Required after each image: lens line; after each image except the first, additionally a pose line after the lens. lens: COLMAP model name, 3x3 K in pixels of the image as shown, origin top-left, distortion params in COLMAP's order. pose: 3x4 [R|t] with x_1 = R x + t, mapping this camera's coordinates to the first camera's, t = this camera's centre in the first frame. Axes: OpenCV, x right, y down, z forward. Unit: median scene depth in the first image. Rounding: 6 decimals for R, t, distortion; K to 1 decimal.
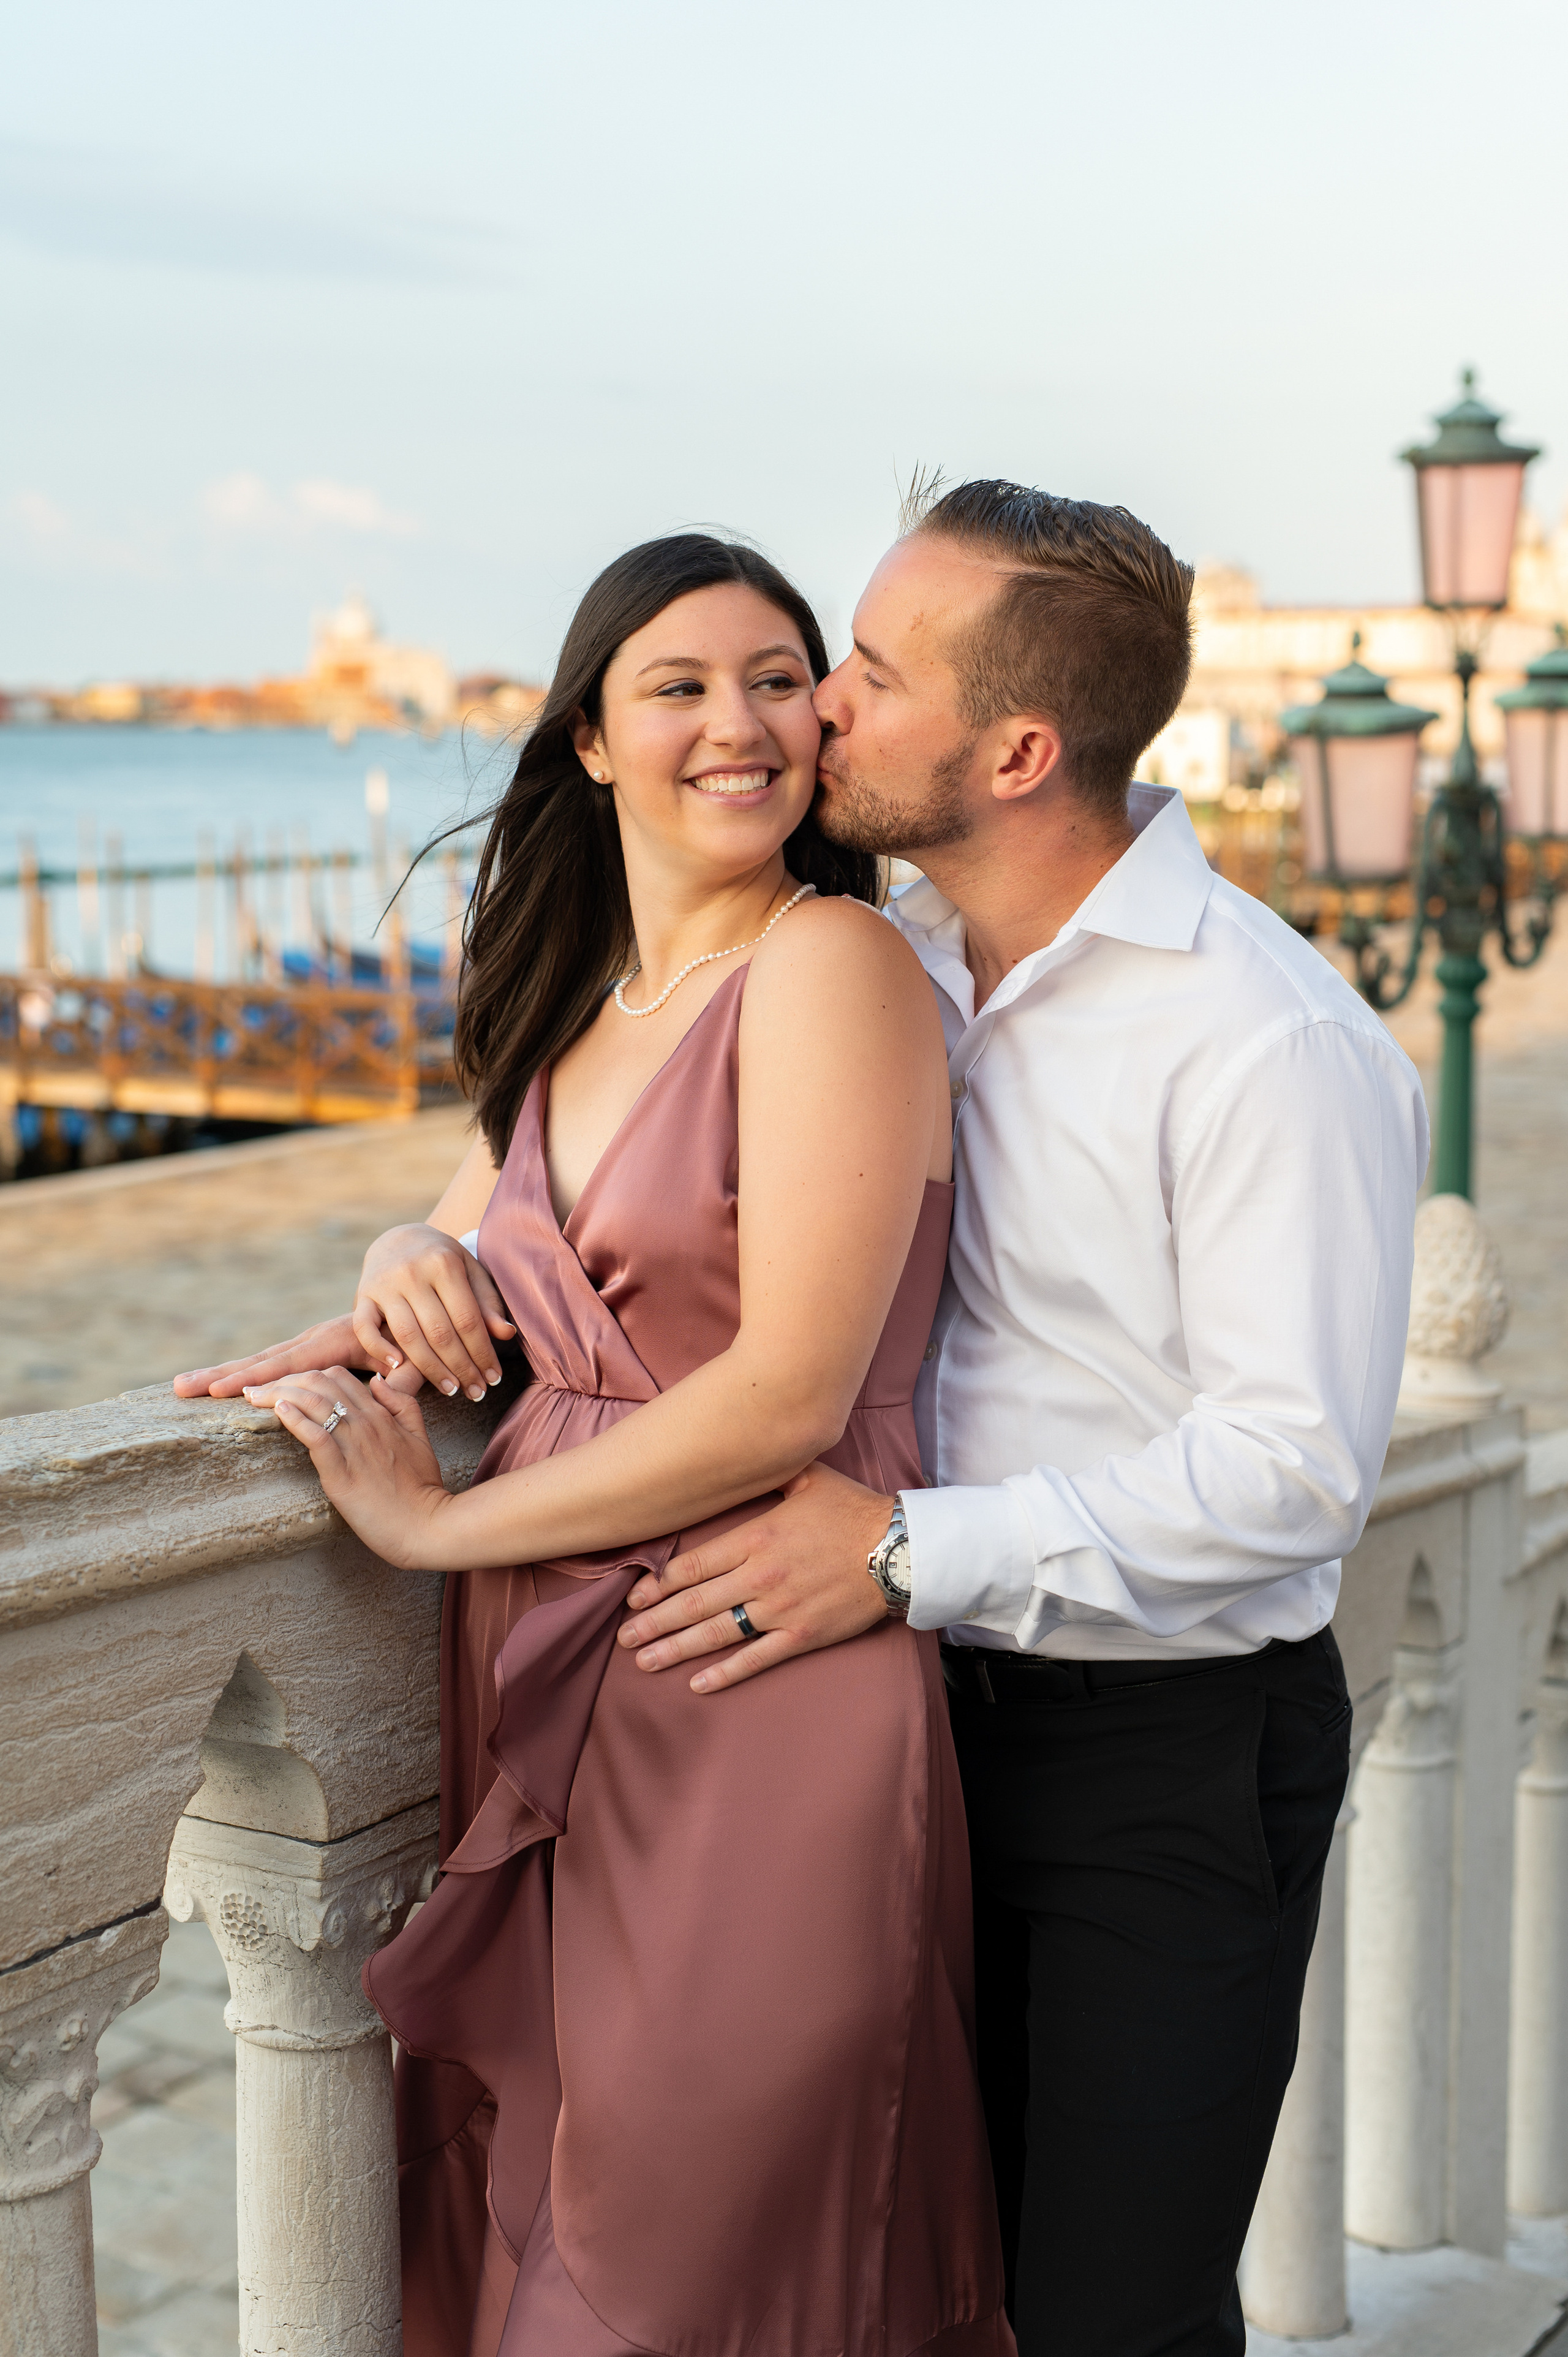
lens RADIAL K [[3289.6, 0, 778.9], [0, 3289.6, 1130.1], [0, 0, 1]] dist [0.018214, -0.016687]
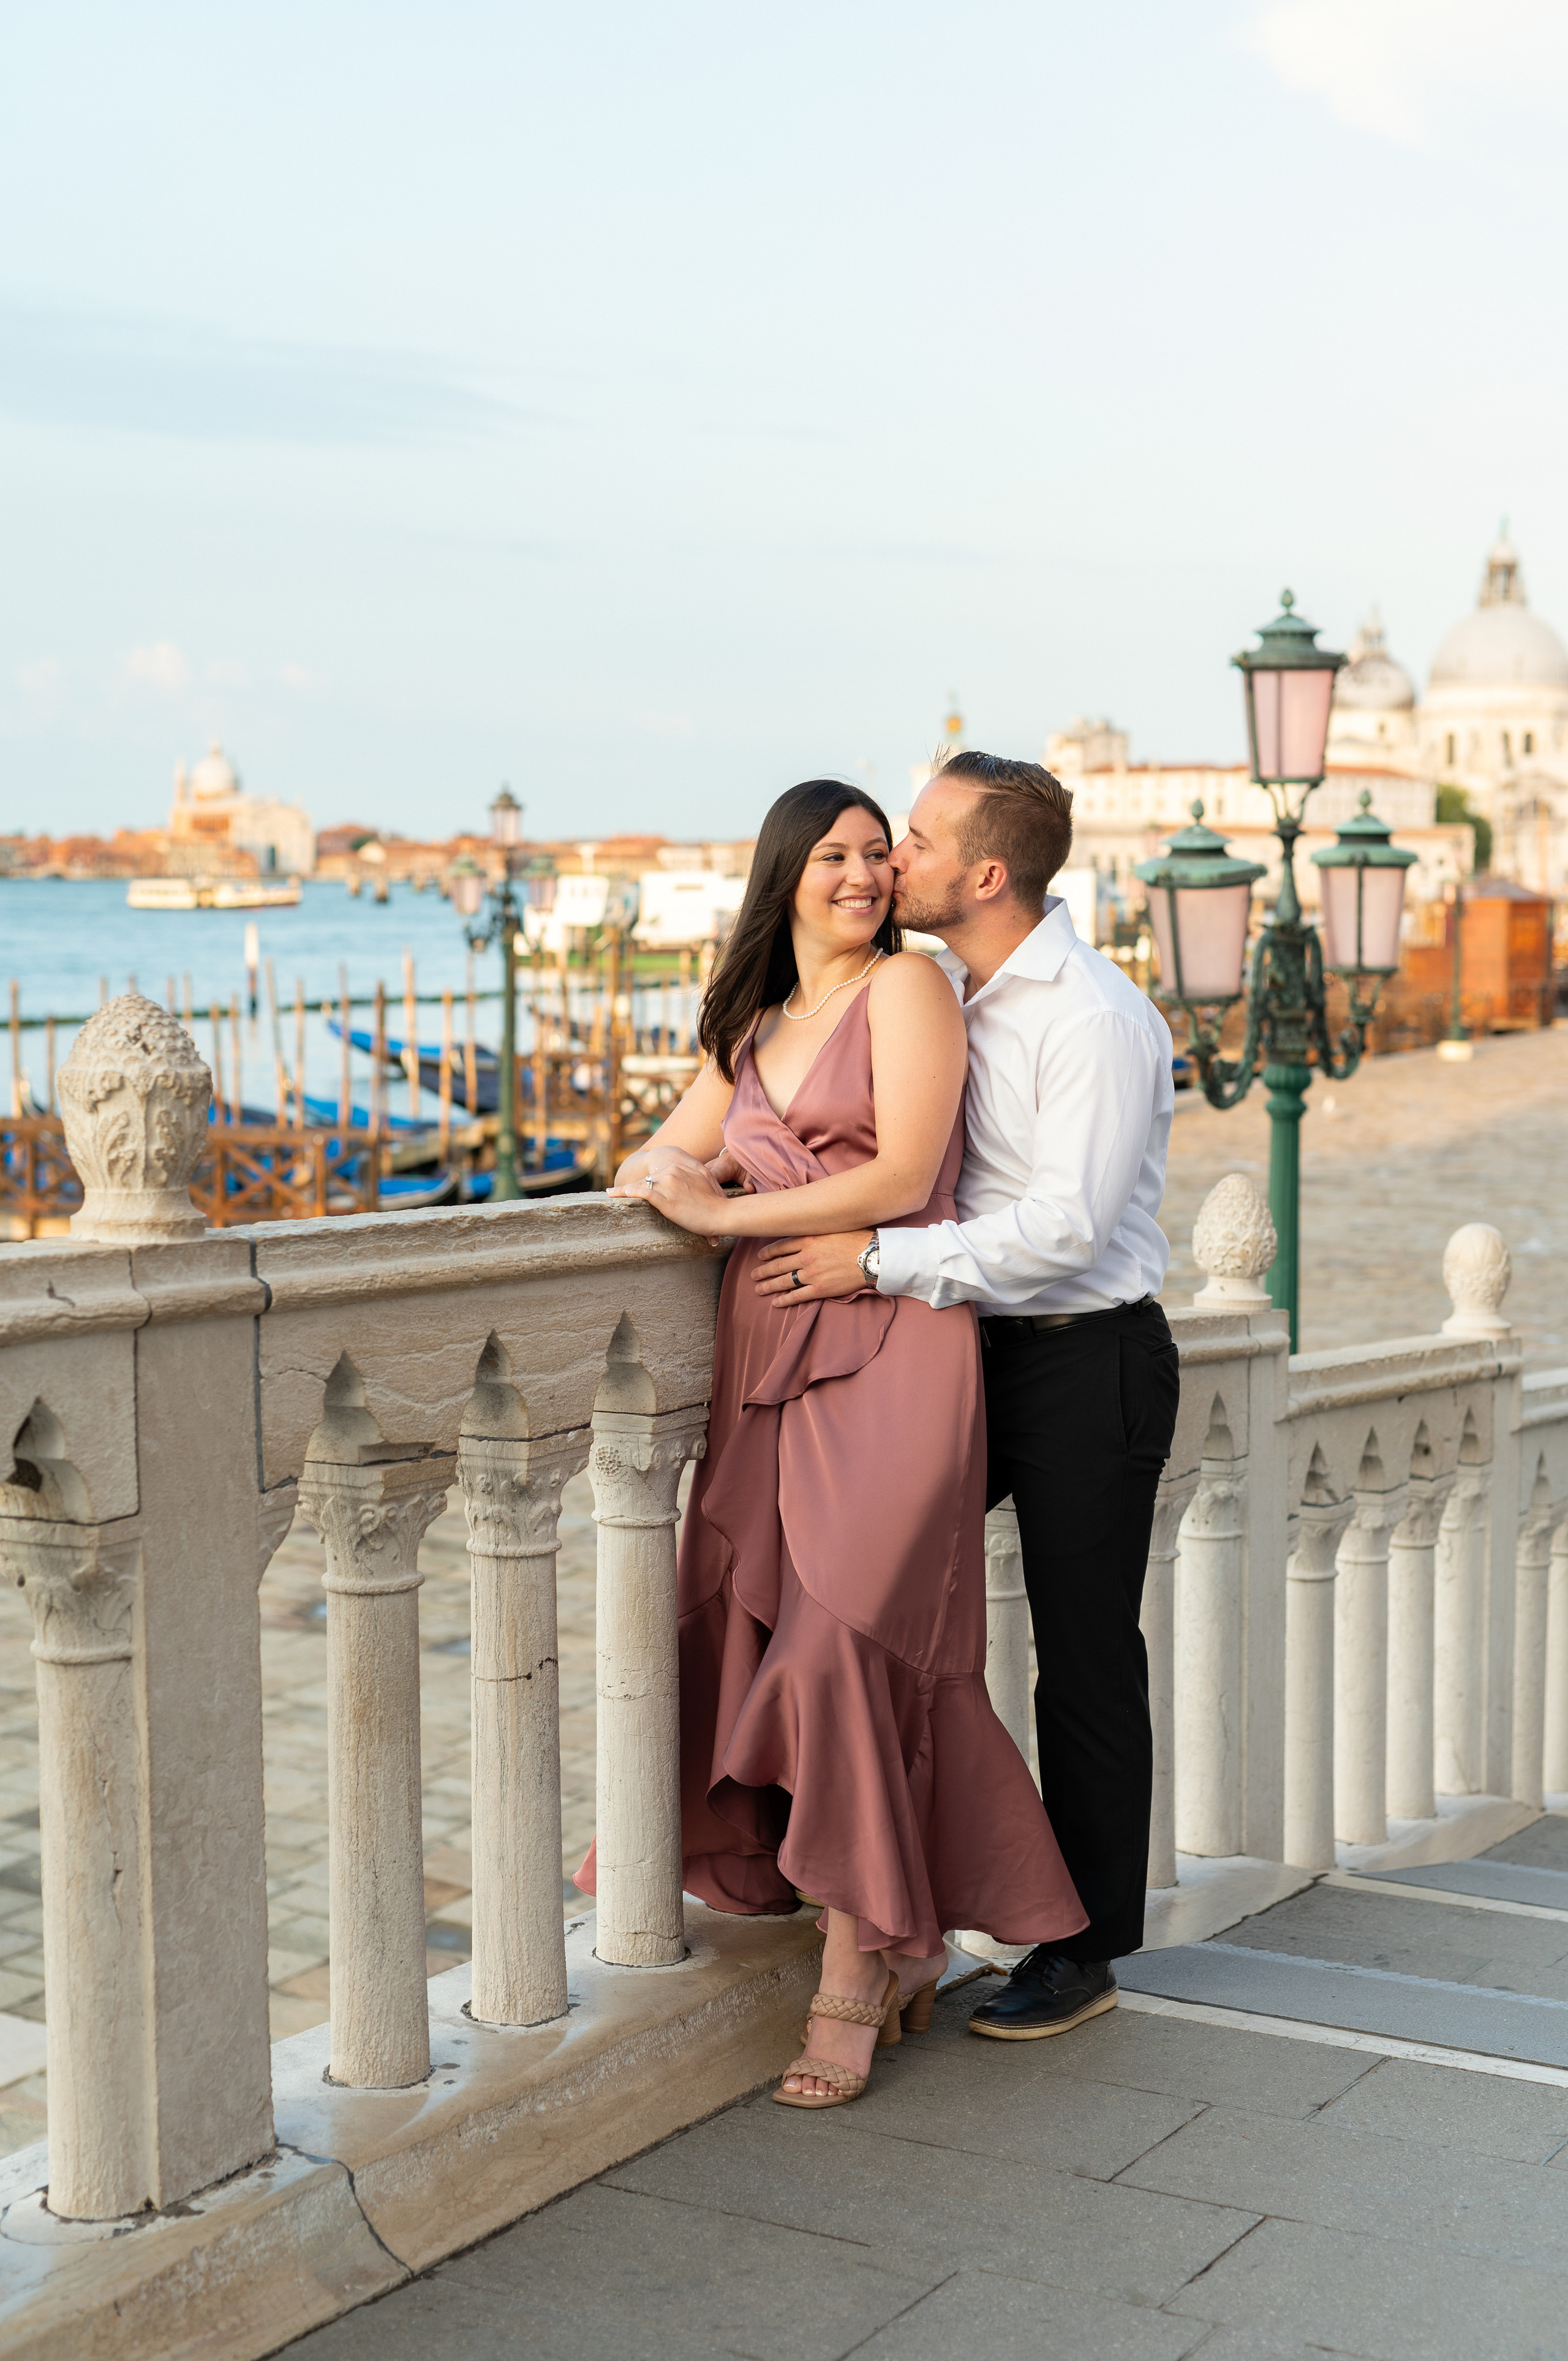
lens RADIAL K [[3351.4, 0, 784.0], [0, 3351.4, 1180.5], [0, 0, 1]] dist [-0.018275, 0.050053]
pose [[0.999179, -0.003459, 0.040364, -0.077176], [0.004816, 0.999425, -0.033573, 0.077522], [-0.040224, 0.033740, 0.998621, -0.593830]]
